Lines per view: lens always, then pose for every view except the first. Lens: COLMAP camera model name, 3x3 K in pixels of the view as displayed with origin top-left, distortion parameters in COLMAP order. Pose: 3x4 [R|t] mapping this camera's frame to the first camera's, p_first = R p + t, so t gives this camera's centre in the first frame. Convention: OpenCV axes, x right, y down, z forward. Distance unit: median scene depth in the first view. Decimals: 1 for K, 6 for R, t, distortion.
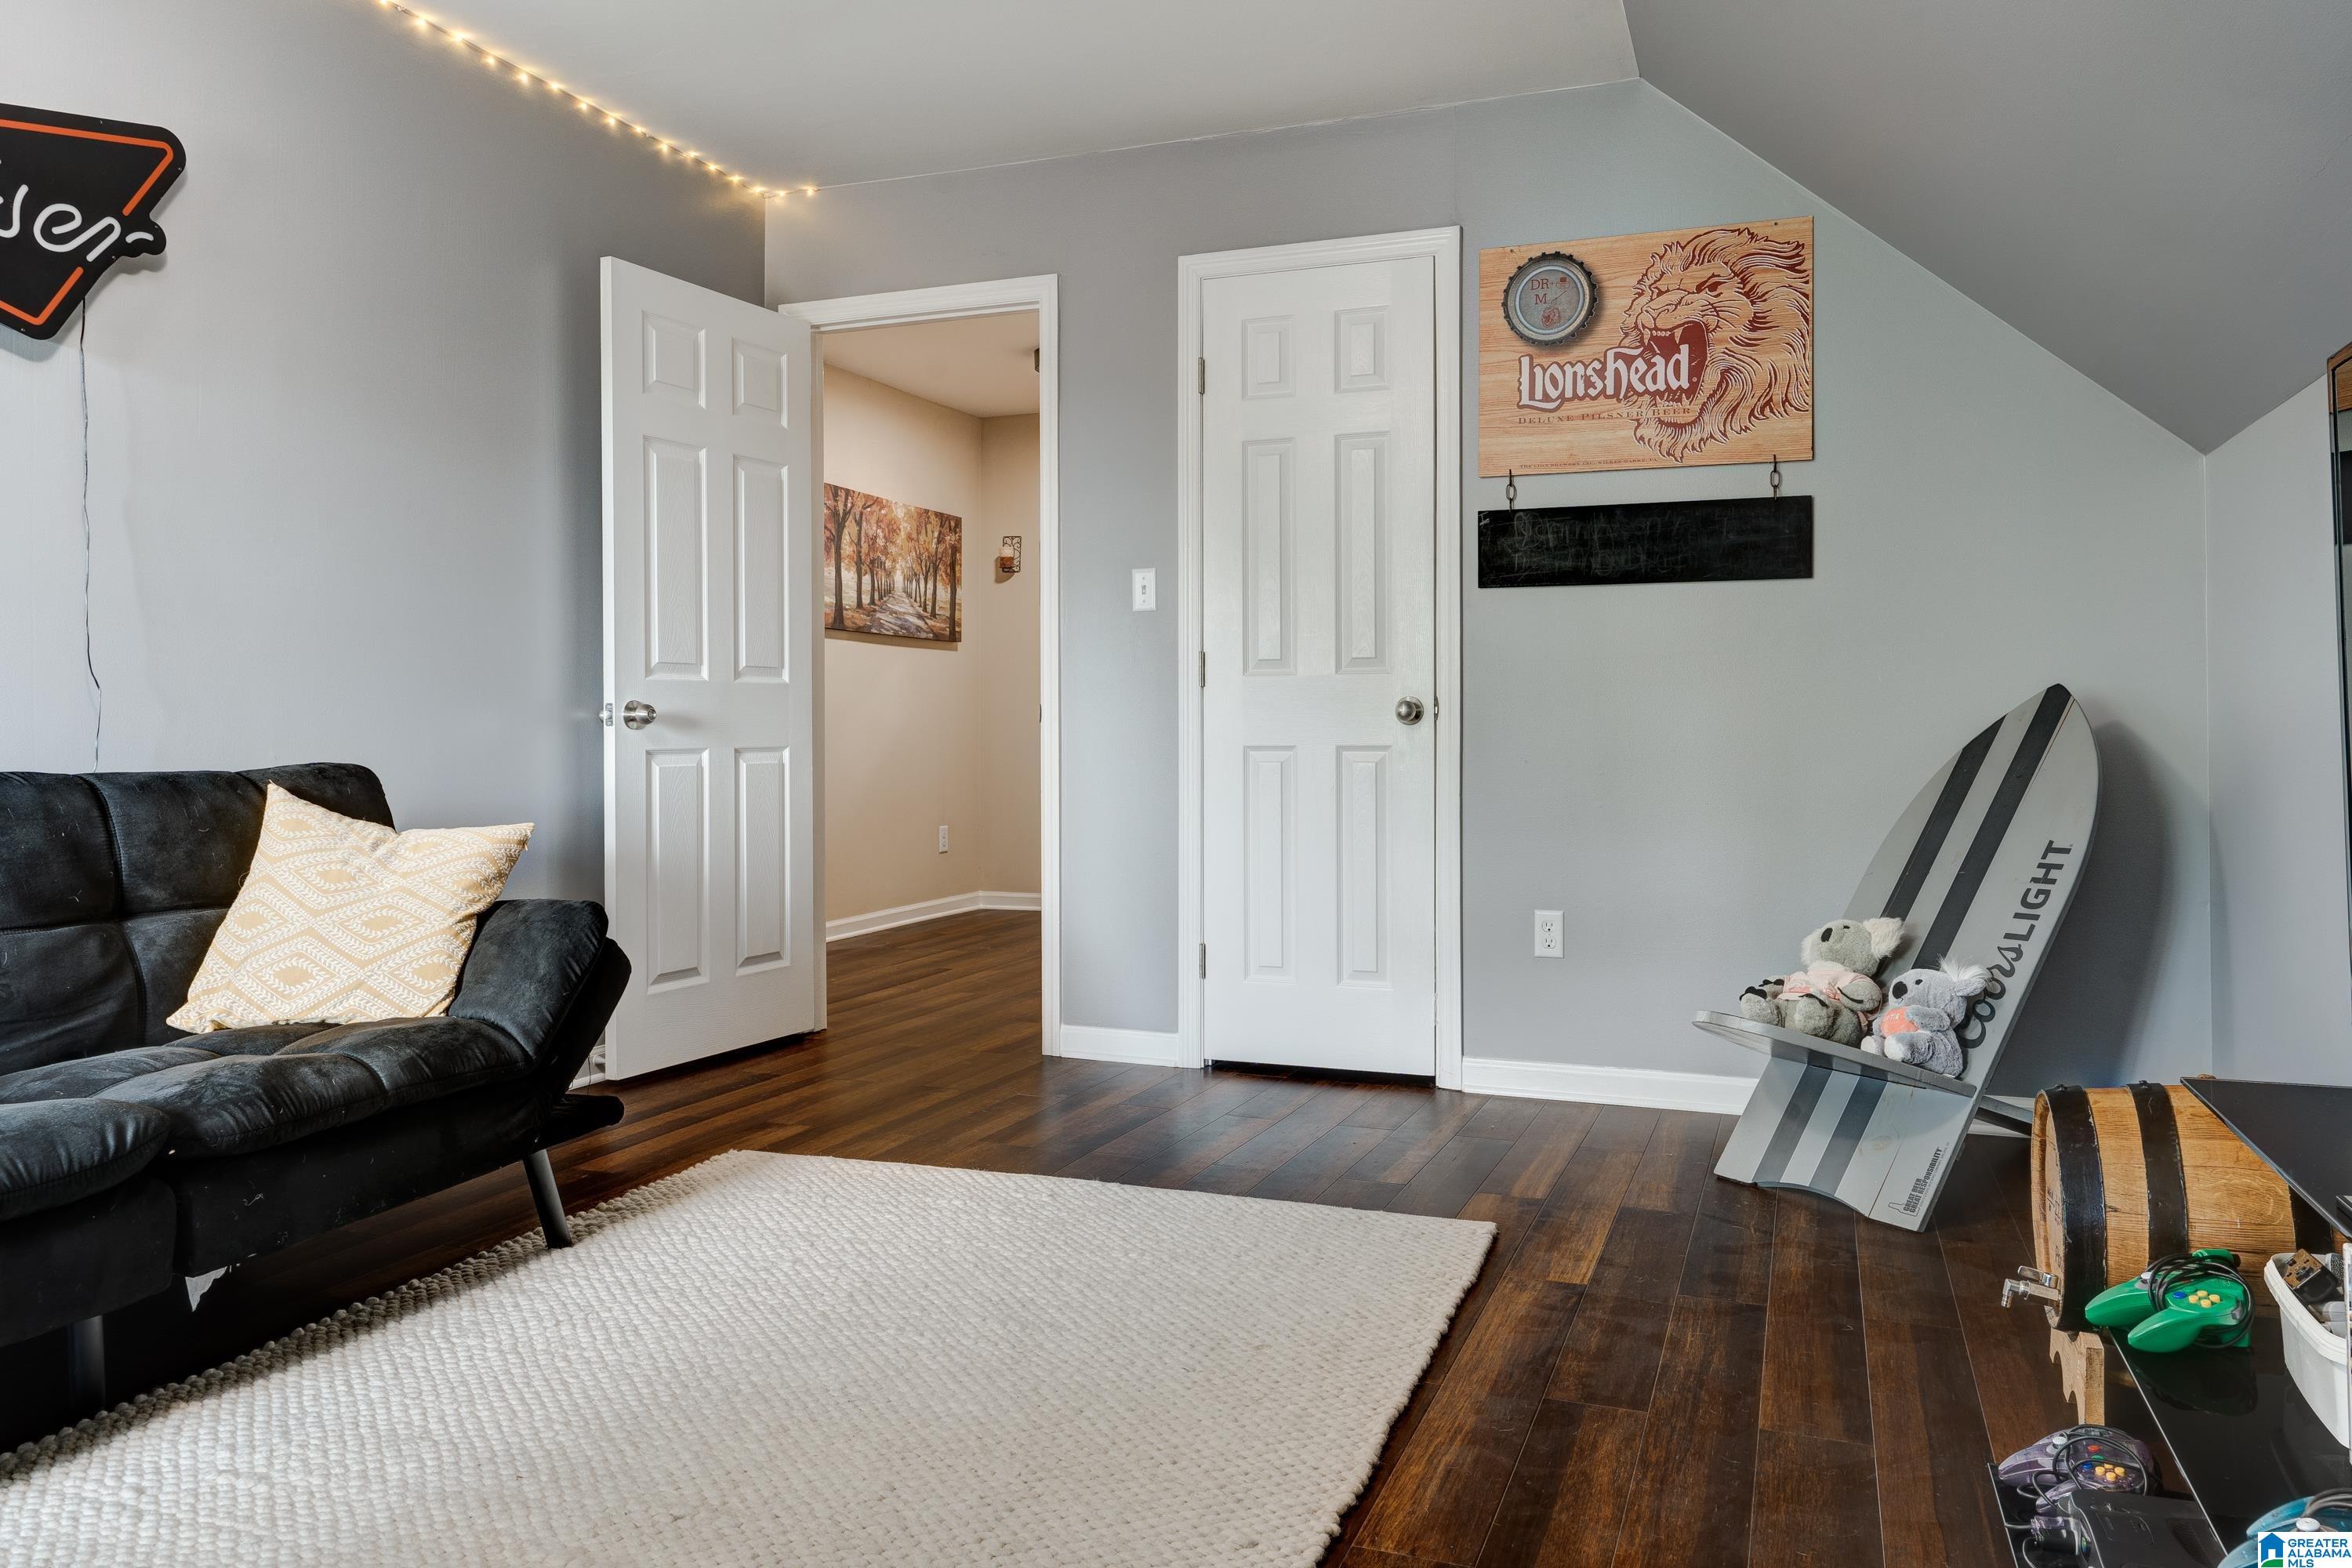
lens RADIAL K [[1682.2, 0, 1176.0], [0, 1682.2, 784.0], [0, 0, 1]] dist [0.001414, 0.000102]
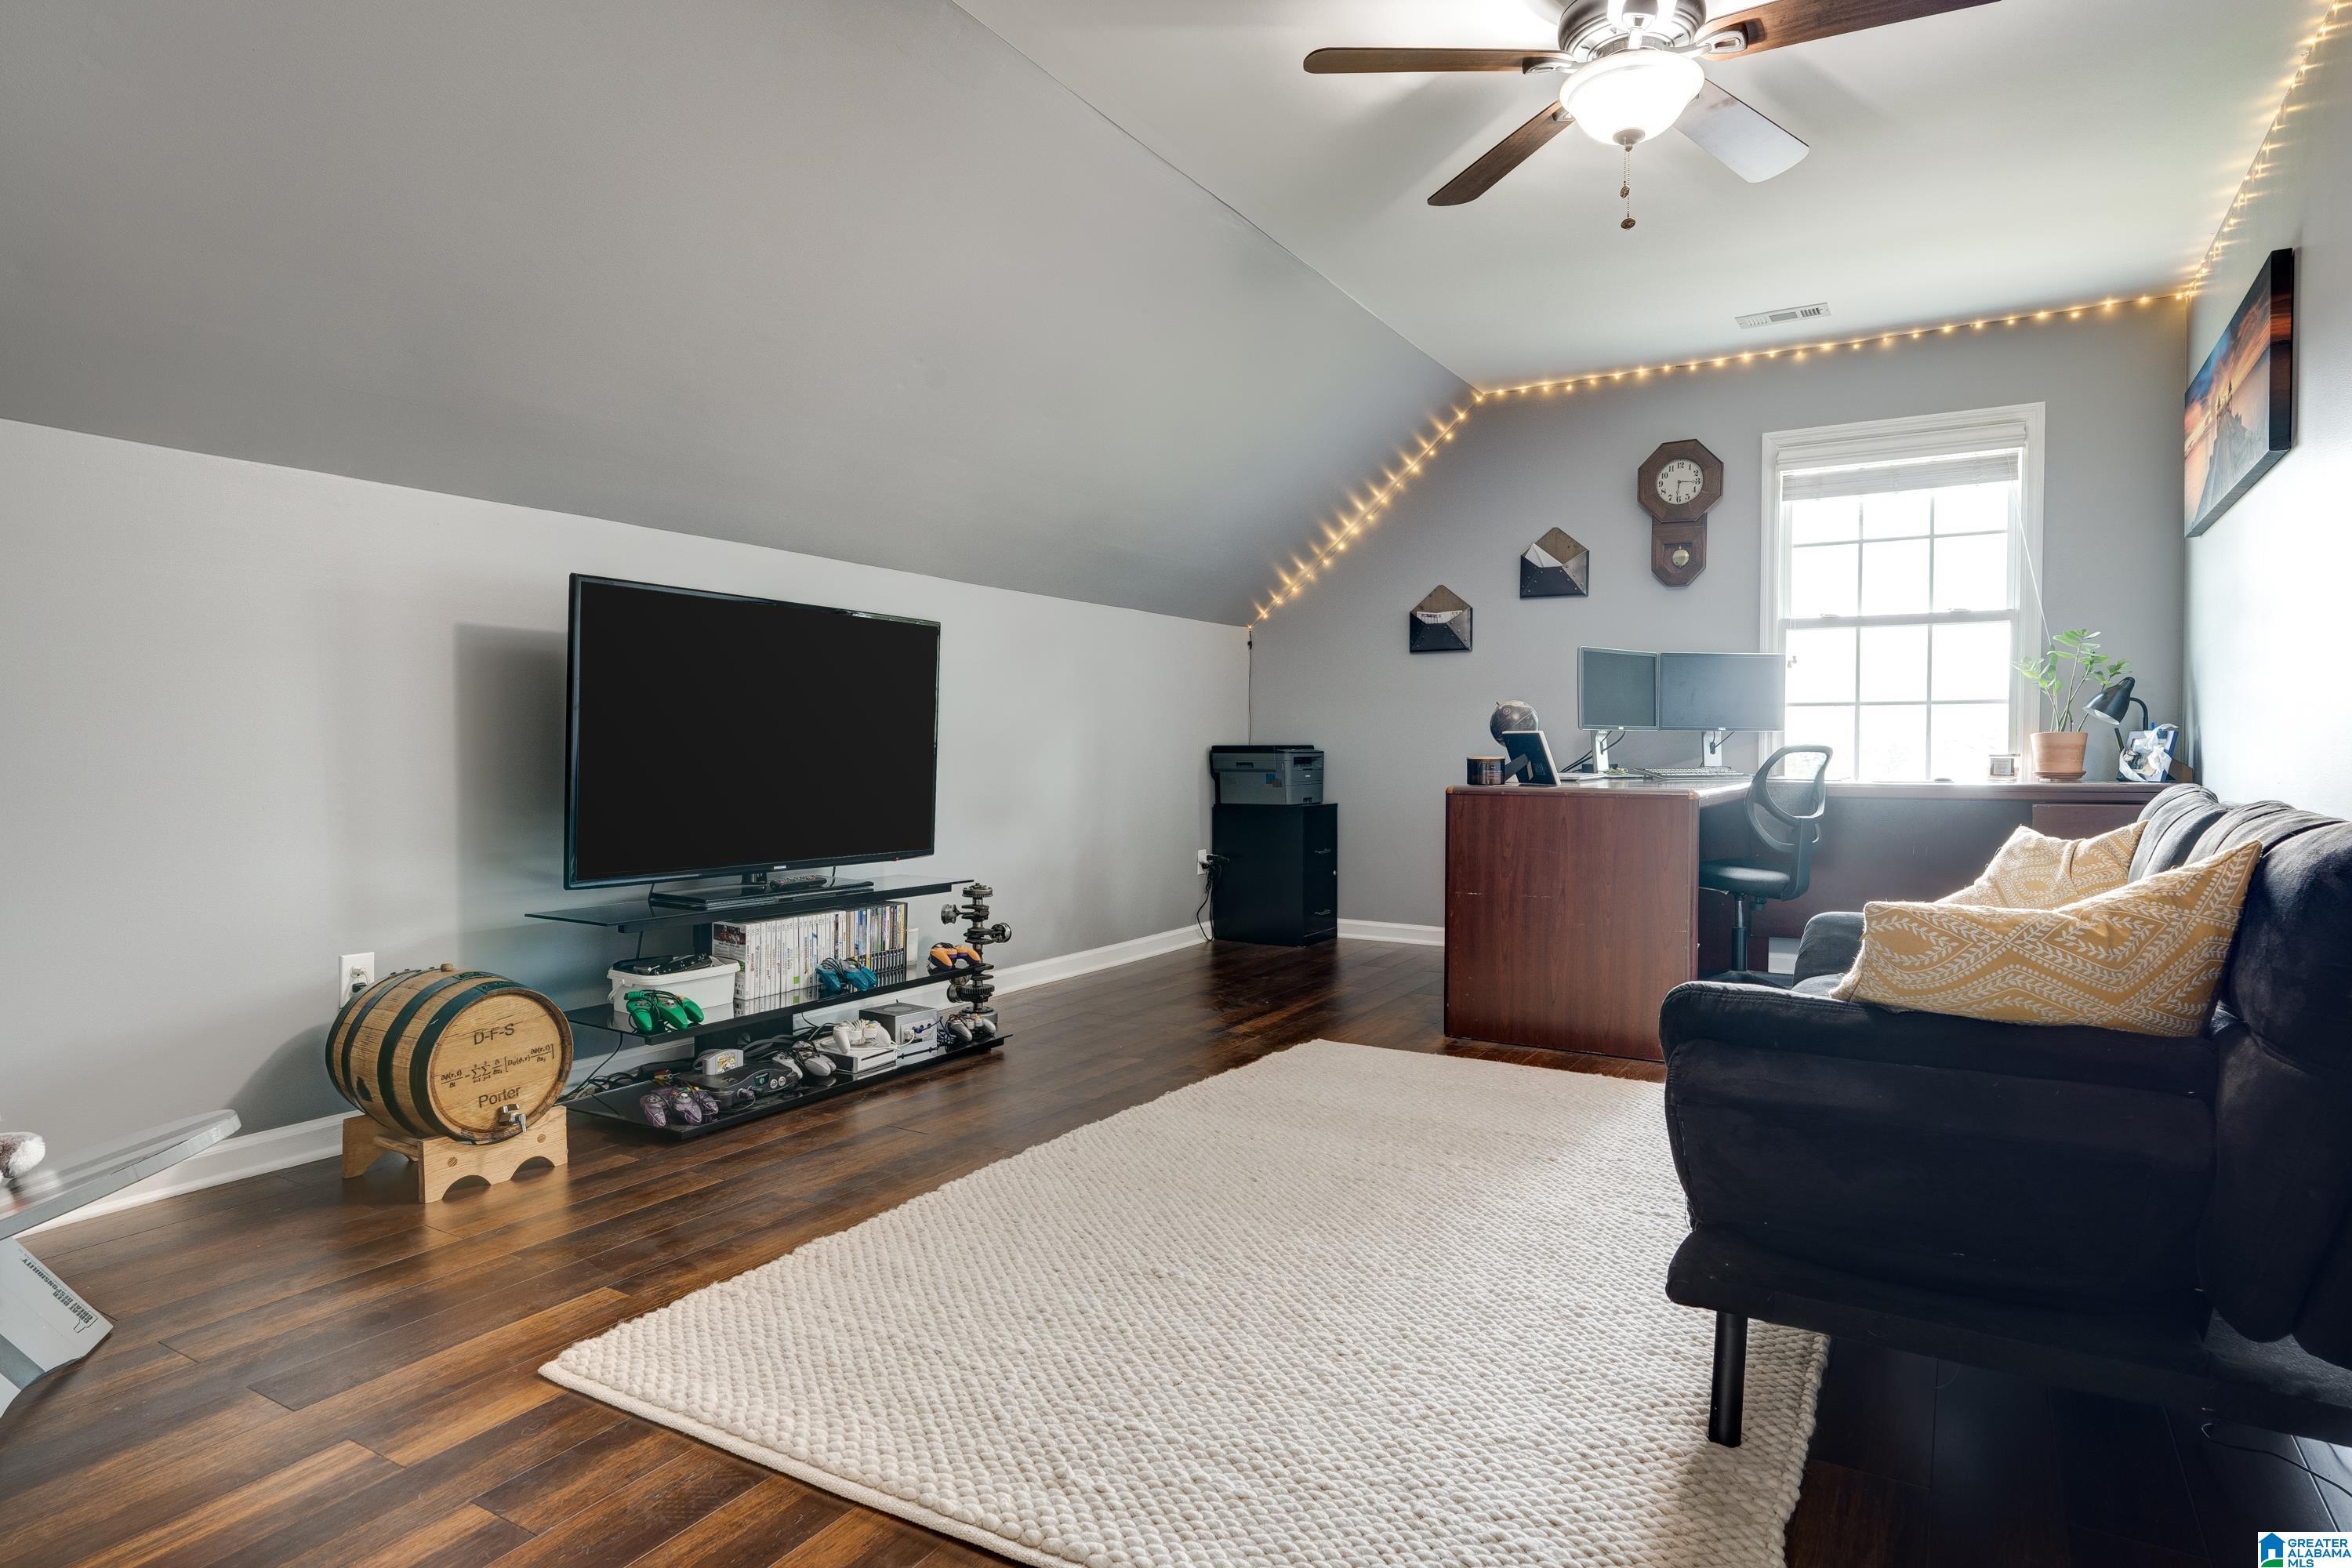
lens RADIAL K [[1341.8, 0, 1176.0], [0, 1341.8, 784.0], [0, 0, 1]] dist [-0.000065, -0.000034]
pose [[-0.985040, 0.001693, 0.172316, -0.244309], [0.012765, 0.997921, 0.063167, -0.056554], [-0.171851, 0.064422, -0.983014, 1.759294]]
